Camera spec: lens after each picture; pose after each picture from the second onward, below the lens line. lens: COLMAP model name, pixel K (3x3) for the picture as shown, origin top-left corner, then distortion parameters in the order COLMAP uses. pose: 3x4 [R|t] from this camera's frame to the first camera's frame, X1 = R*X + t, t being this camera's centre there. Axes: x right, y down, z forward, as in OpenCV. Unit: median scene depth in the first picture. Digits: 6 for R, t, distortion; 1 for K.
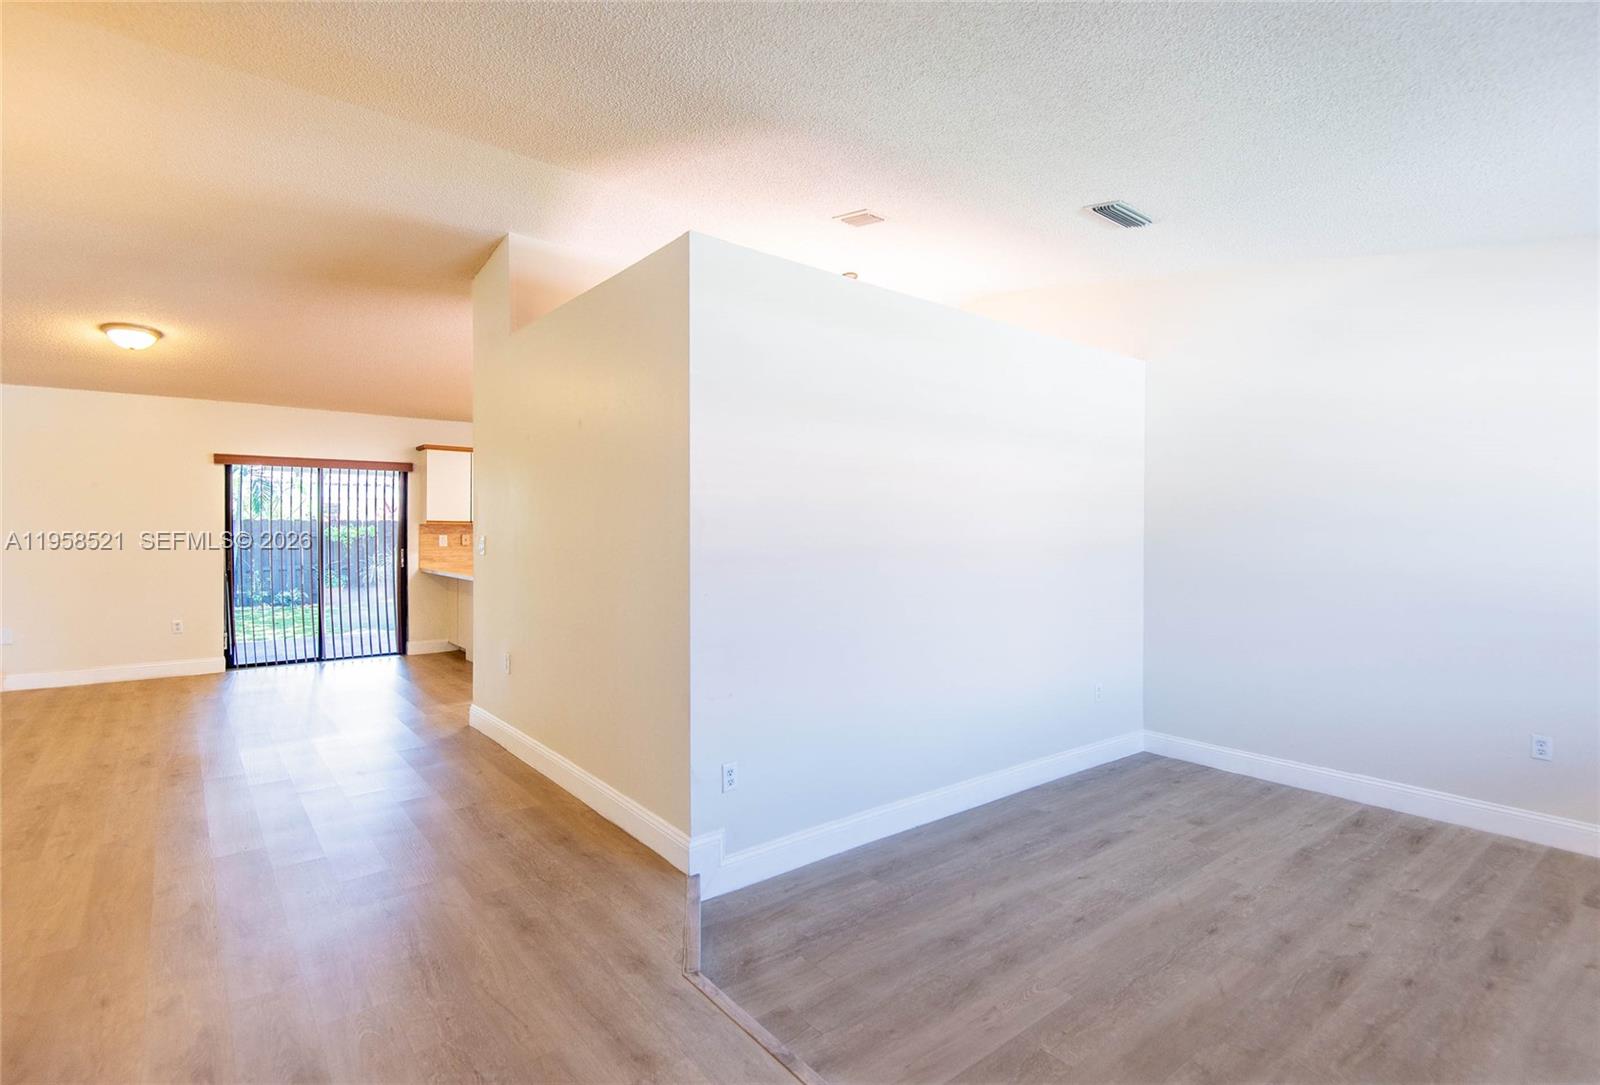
lens RADIAL K [[772.9, 0, 796.4], [0, 772.9, 540.7], [0, 0, 1]] dist [0.023407, -0.010528]
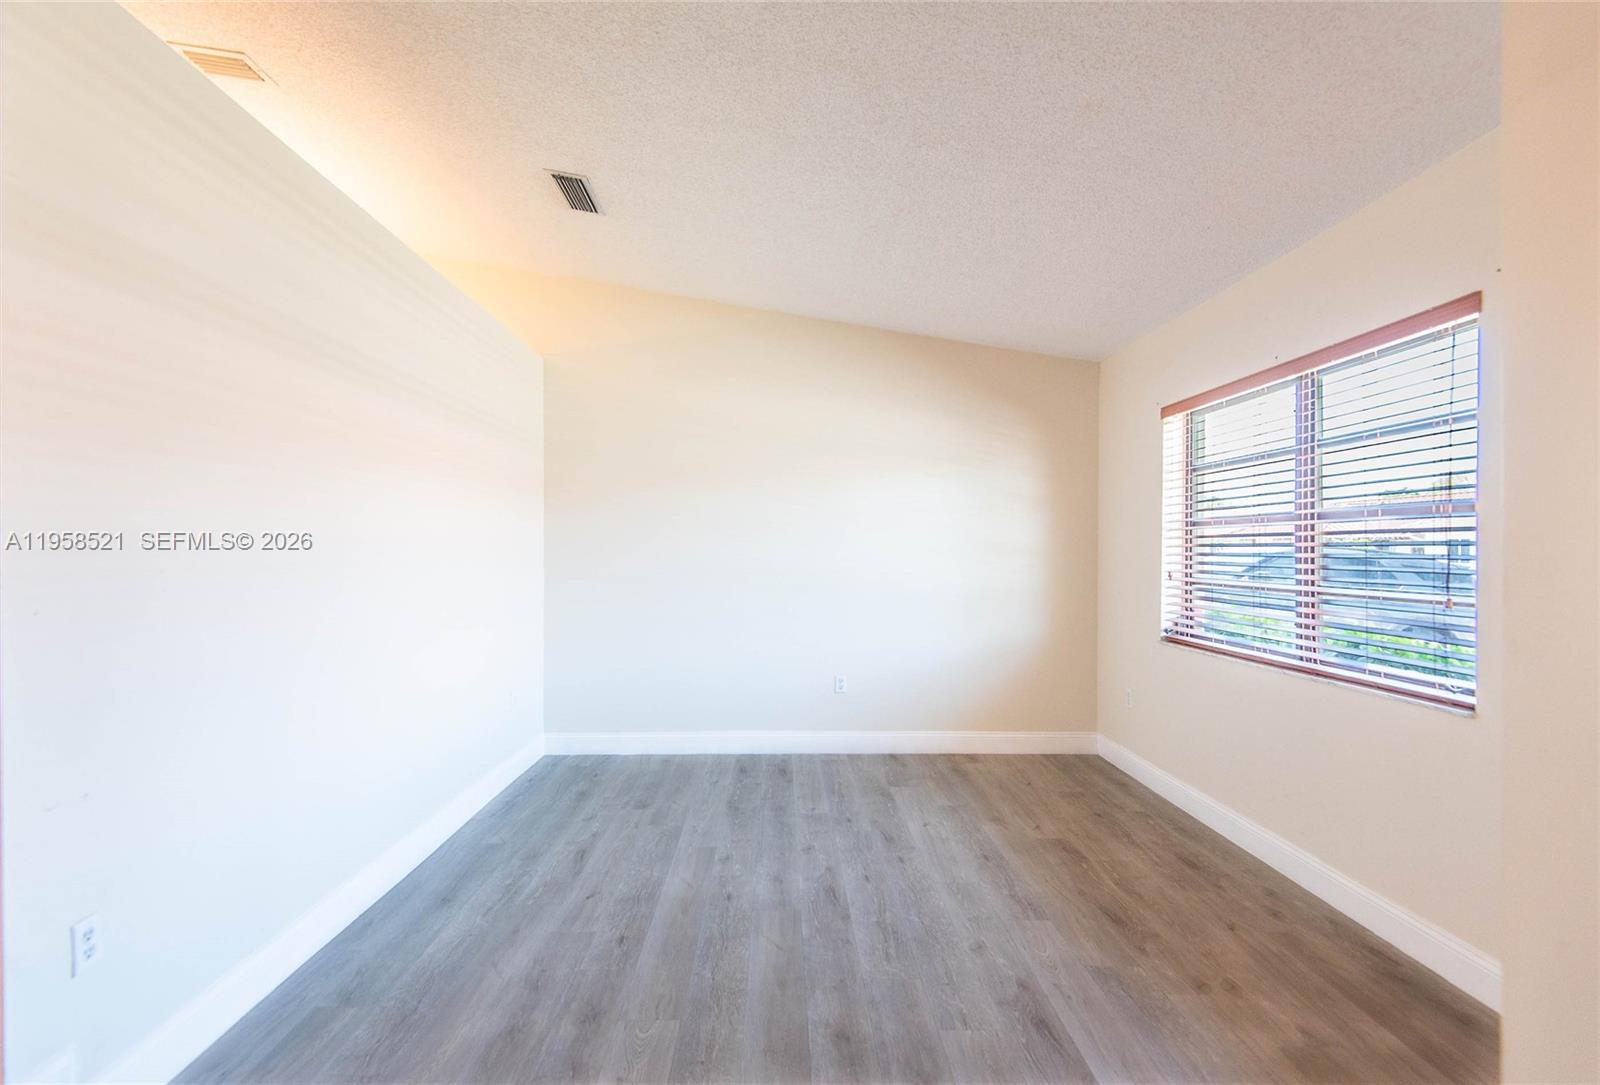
lens RADIAL K [[772.9, 0, 792.3], [0, 772.9, 543.0], [0, 0, 1]] dist [0.023407, -0.010528]
pose [[0.626196, -0.004698, 0.779651, -0.194173], [0.017551, 0.999813, -0.008072, 0.029023], [-0.779468, 0.018738, 0.626162, 0.234013]]
